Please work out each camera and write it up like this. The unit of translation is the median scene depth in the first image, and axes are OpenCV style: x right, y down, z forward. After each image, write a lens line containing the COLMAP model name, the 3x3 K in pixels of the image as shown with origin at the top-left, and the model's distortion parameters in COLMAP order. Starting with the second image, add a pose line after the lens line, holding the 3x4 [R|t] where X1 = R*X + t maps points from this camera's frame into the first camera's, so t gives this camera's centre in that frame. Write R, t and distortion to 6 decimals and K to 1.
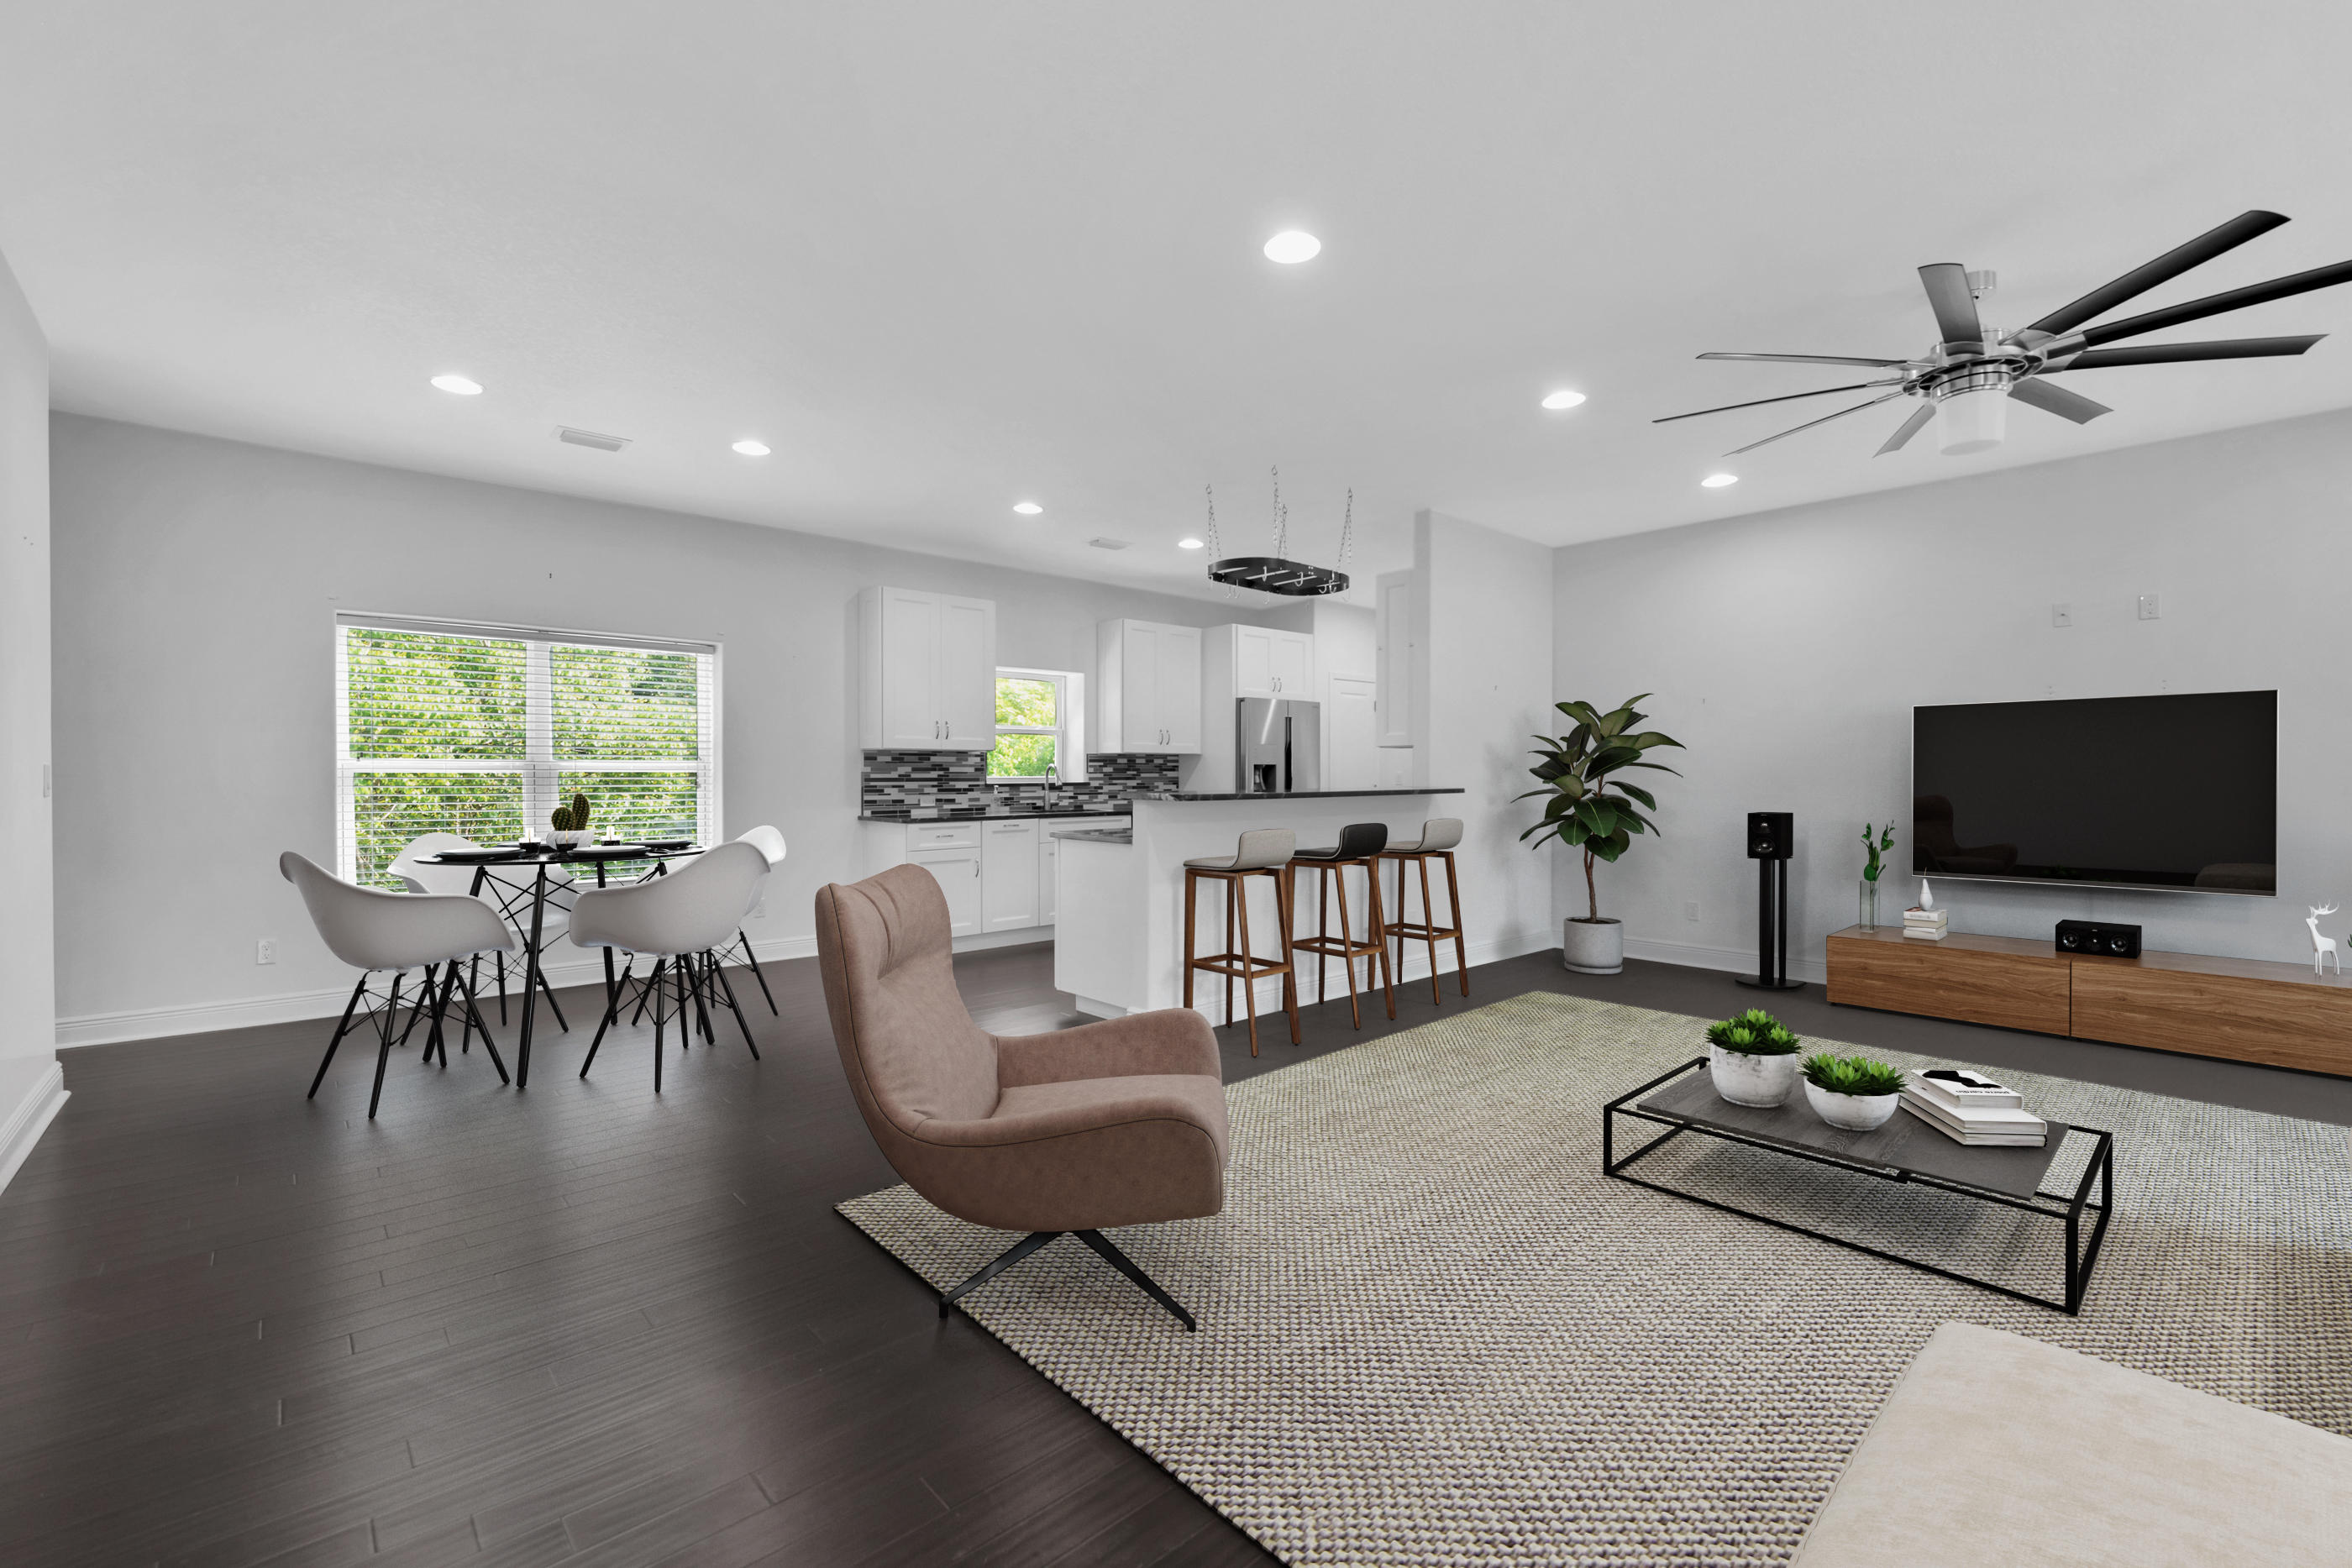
lens RADIAL K [[966.4, 0, 1191.1], [0, 966.4, 779.6], [0, 0, 1]] dist [-0.006664, -0.001851]
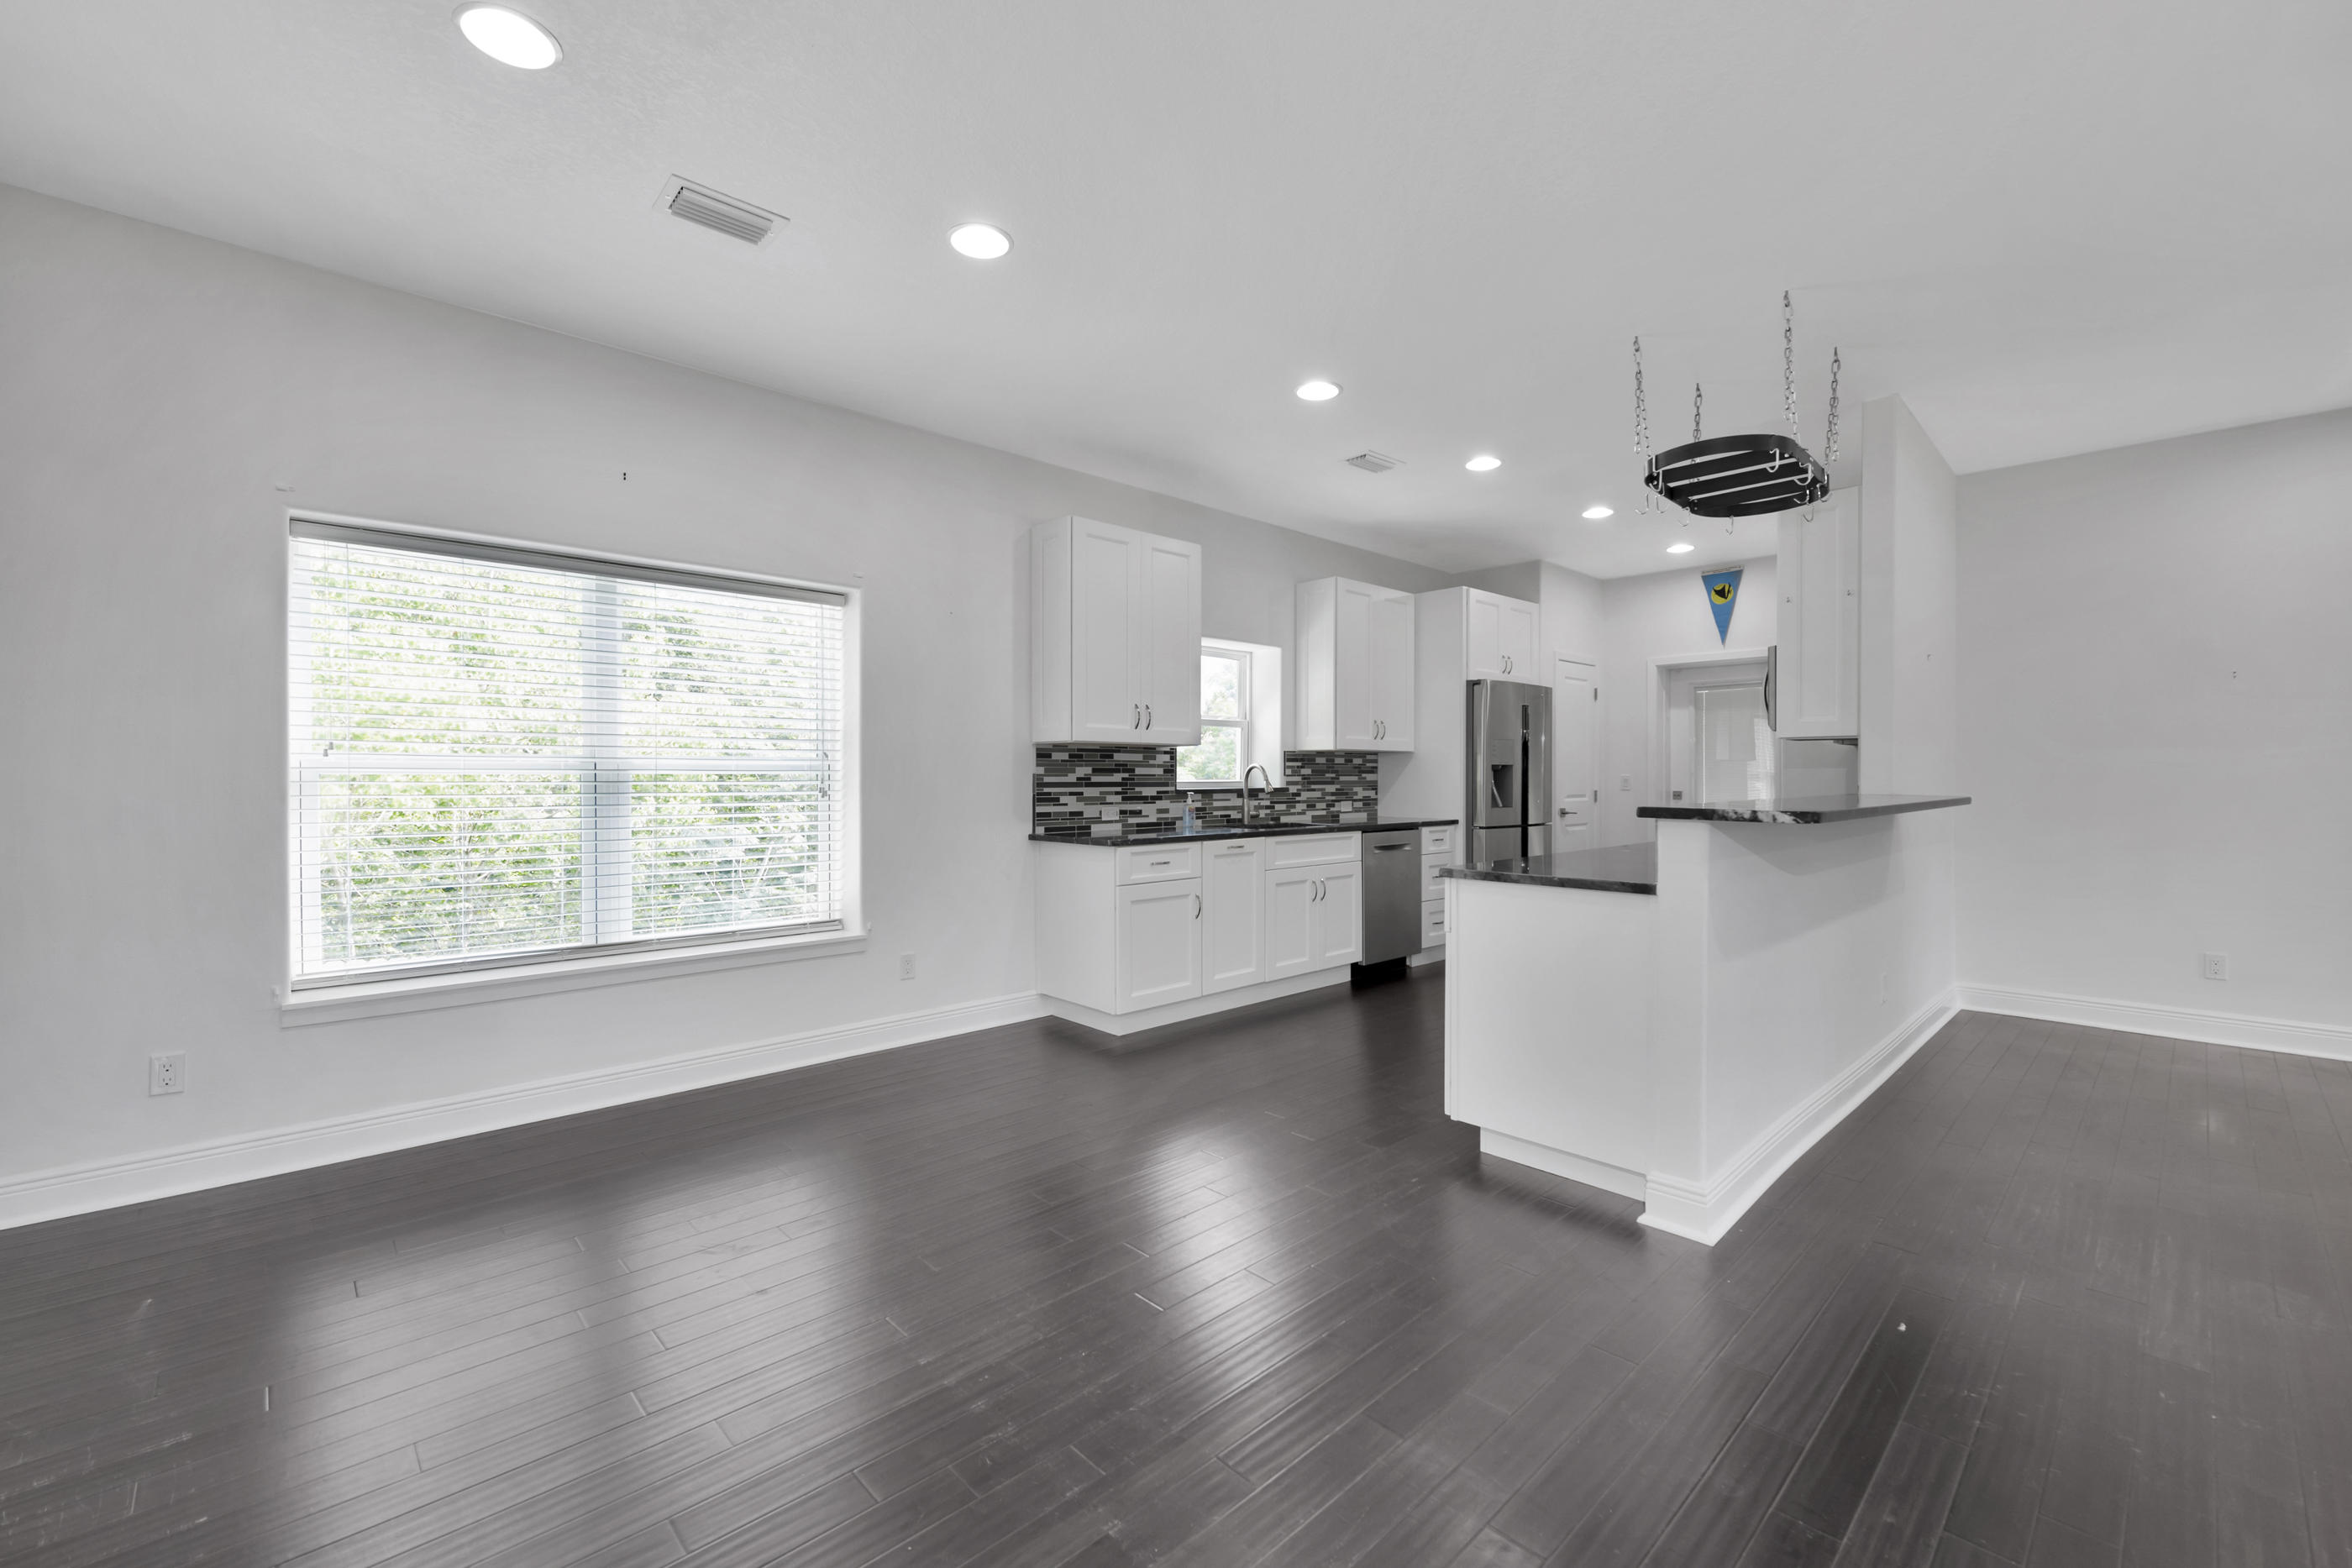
lens RADIAL K [[966.4, 0, 1196.1], [0, 966.4, 786.1], [0, 0, 1]] dist [-0.006664, -0.001851]
pose [[0.999912, -0.000871, 0.013256, -0.209327], [0.000842, 0.999997, 0.002188, -0.000309], [-0.013258, -0.002176, 0.999910, 0.248184]]
